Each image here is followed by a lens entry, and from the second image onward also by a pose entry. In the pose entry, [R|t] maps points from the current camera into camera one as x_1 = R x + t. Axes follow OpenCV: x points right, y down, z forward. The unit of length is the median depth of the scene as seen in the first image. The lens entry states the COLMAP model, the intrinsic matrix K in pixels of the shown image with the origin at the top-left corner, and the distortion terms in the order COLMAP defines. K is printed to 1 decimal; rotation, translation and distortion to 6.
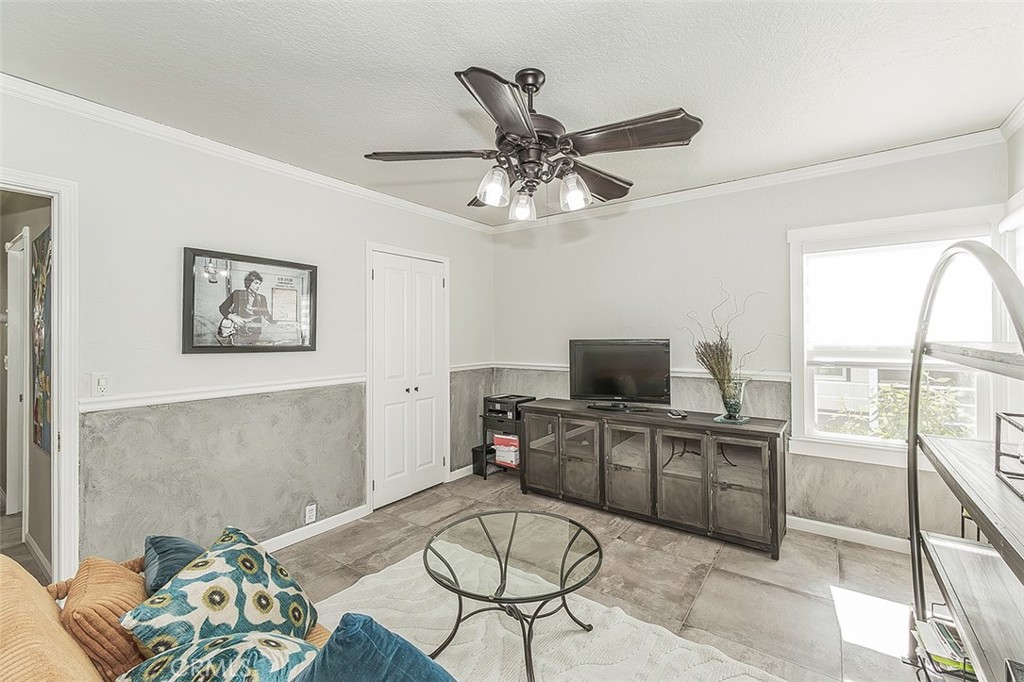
lens RADIAL K [[447.2, 0, 511.5], [0, 447.2, 330.1], [0, 0, 1]] dist [-0.002850, -0.000116]
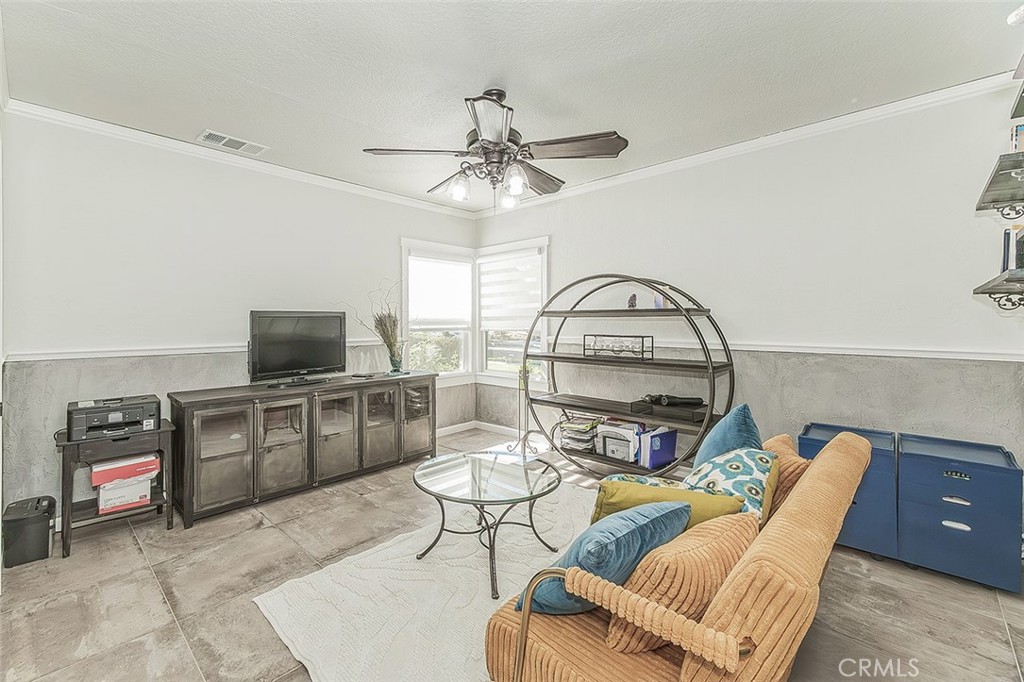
lens RADIAL K [[447.2, 0, 511.5], [0, 447.2, 330.1], [0, 0, 1]] dist [-0.002850, -0.000116]
pose [[0.069136, -0.011024, 0.997546, -0.726627], [-0.015915, 0.999799, 0.012152, 0.043988], [-0.997480, -0.016716, 0.068946, 0.514445]]
